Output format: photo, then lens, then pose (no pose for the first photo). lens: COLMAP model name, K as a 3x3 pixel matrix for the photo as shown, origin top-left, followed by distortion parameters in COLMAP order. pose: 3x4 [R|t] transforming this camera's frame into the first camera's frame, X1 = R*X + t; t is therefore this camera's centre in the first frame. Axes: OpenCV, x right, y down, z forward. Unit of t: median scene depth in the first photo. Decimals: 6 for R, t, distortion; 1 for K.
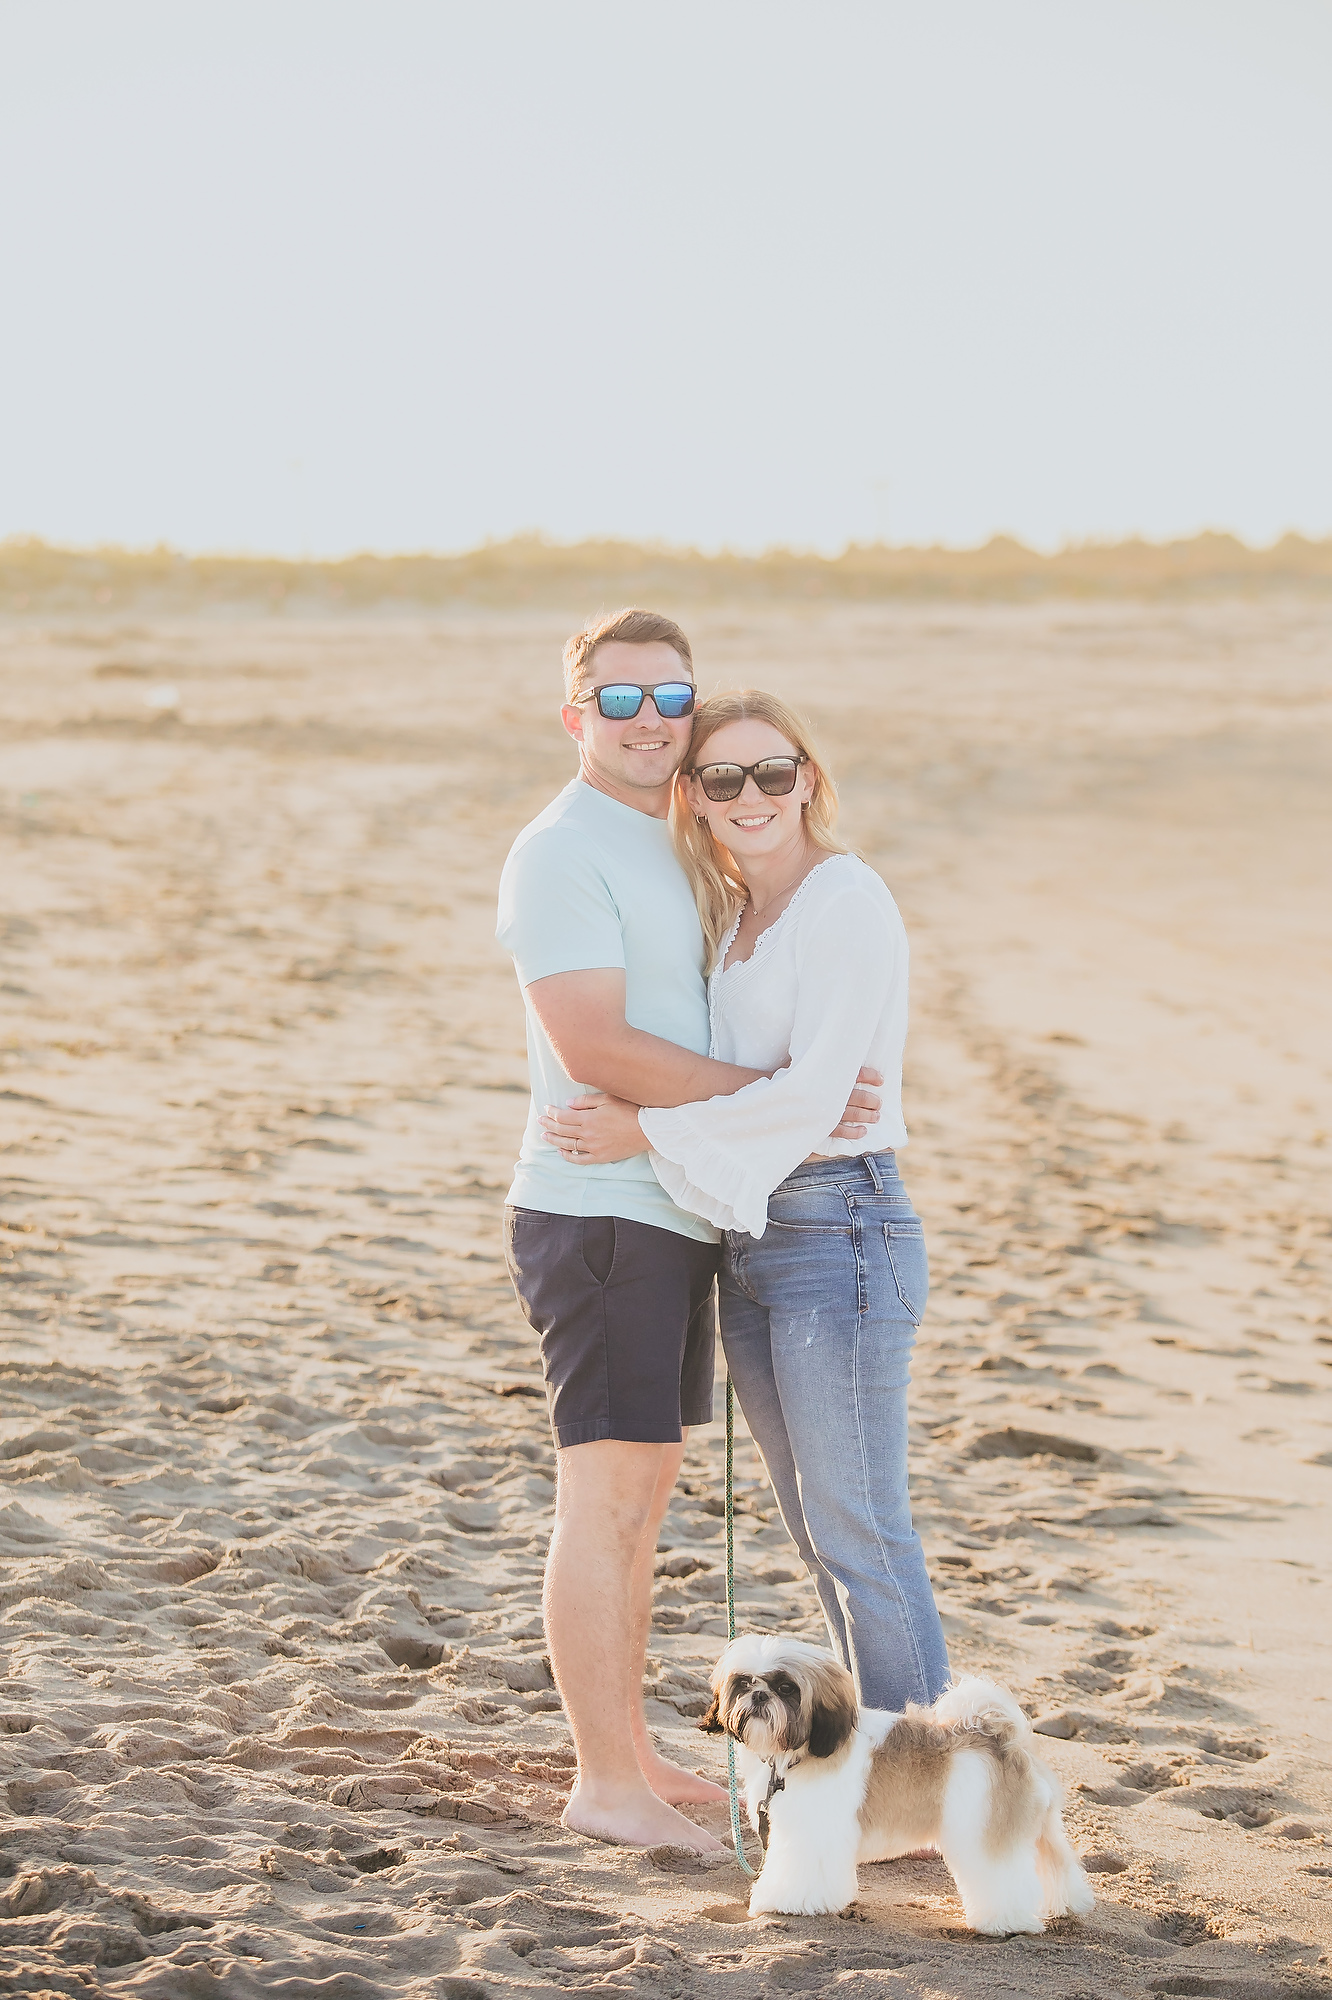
lens RADIAL K [[6247.3, 0, 666.0], [0, 6247.3, 1000.0], [0, 0, 1]] dist [-0.083900, 1.518795]
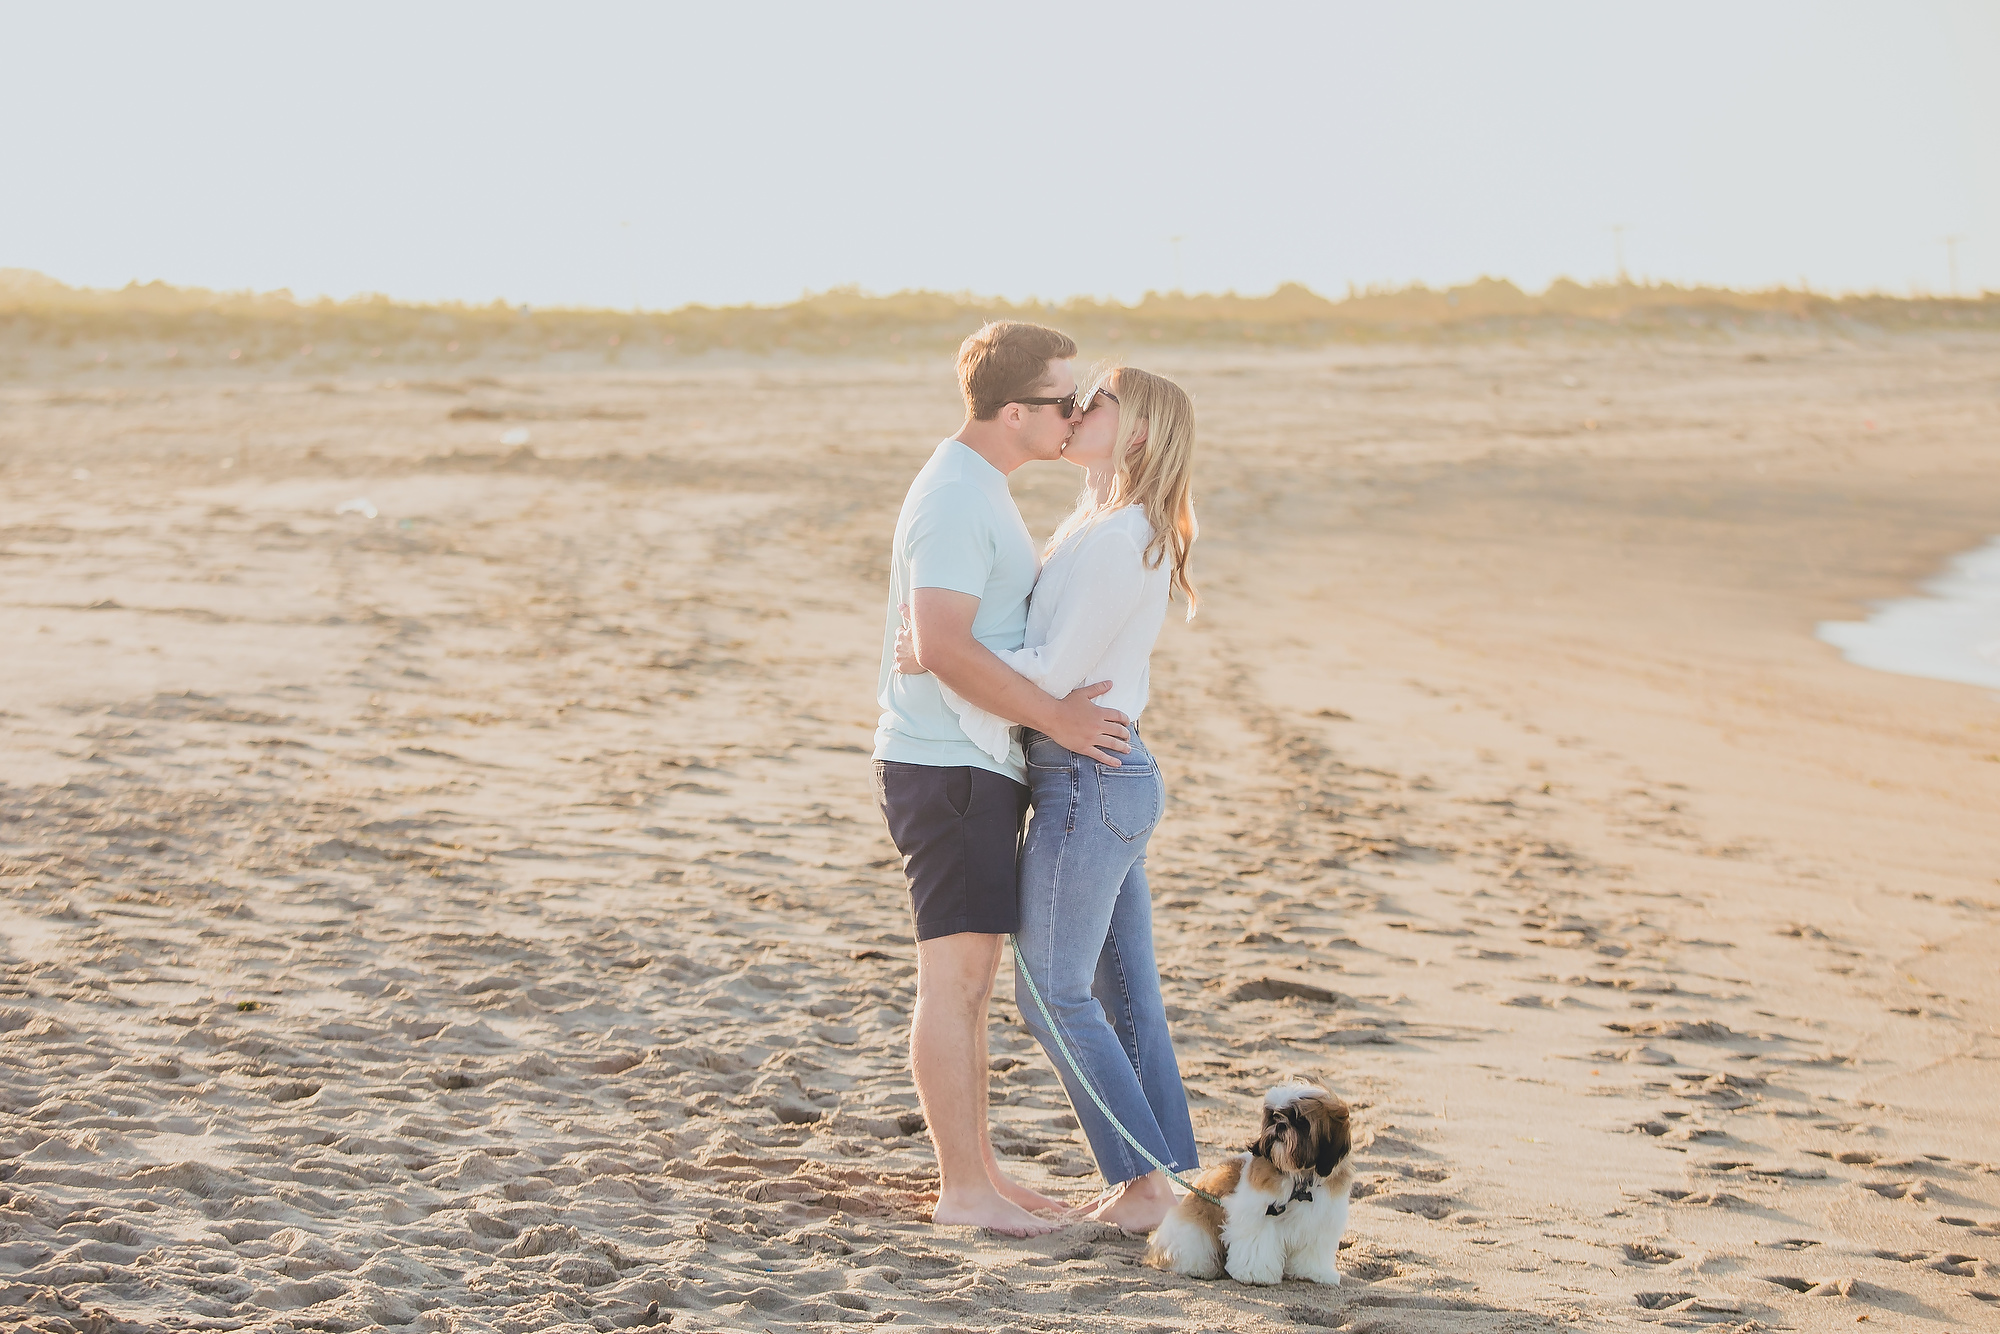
lens RADIAL K [[5902.8, 0, 1000.0], [0, 5902.8, 667.0], [0, 0, 1]] dist [-0.153861, -0.791656]
pose [[0.999951, -0.009143, 0.003722, -0.001455], [0.009180, 0.999906, -0.010206, 0.016962], [-0.003629, 0.010240, 0.999941, -0.164087]]
